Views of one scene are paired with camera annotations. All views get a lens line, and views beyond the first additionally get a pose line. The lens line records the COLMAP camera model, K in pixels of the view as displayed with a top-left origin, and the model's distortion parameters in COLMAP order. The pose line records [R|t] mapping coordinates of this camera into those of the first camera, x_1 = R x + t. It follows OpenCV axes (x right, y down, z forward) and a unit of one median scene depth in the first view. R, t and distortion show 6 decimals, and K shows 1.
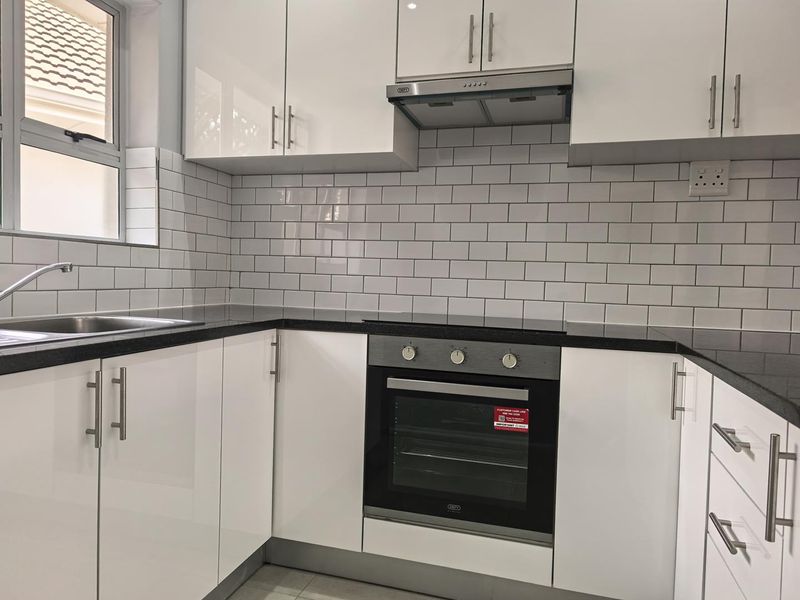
lens RADIAL K [[579.6, 0, 400.0], [0, 579.6, 300.0], [0, 0, 1]] dist [0.037966, -0.001290]
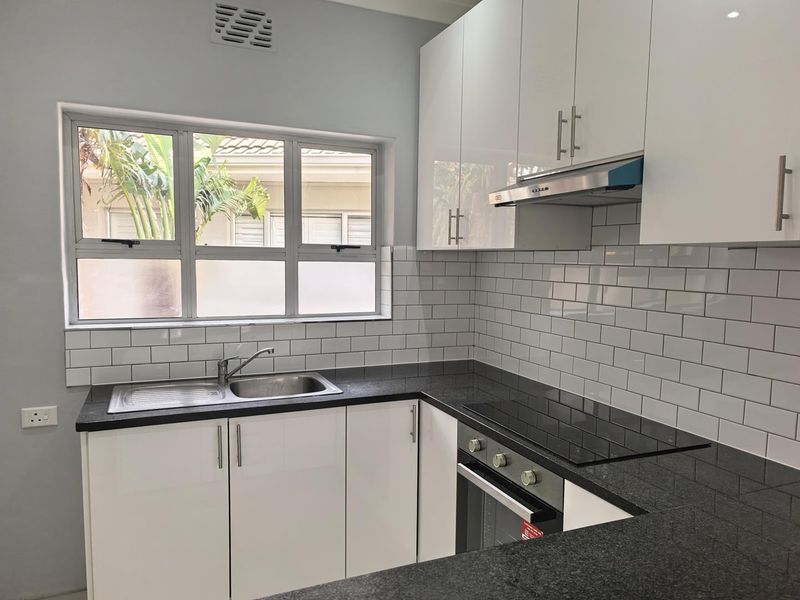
lens RADIAL K [[569.8, 0, 390.0], [0, 569.8, 310.0], [0, 0, 1]] dist [-0.001769, -0.001921]
pose [[0.636230, 0.047147, -0.770058, 0.631101], [-0.026829, 0.998879, 0.038990, -0.173800], [0.771033, -0.004147, 0.636782, 0.169293]]
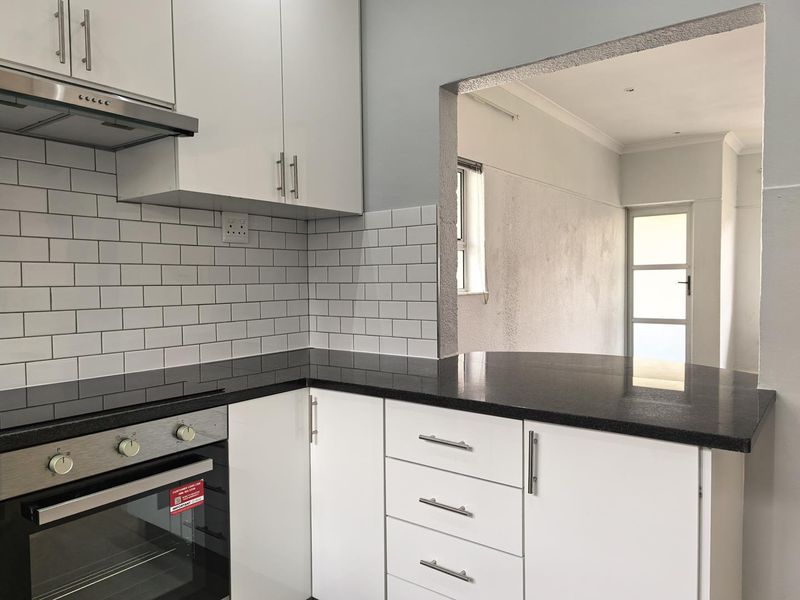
lens RADIAL K [[569.8, 0, 390.0], [0, 569.8, 310.0], [0, 0, 1]] dist [-0.001769, -0.001921]
pose [[0.352984, -0.082104, 0.932020, -0.408769], [0.058687, 0.996124, 0.065525, -0.100574], [-0.933787, 0.031569, 0.356434, 0.320453]]
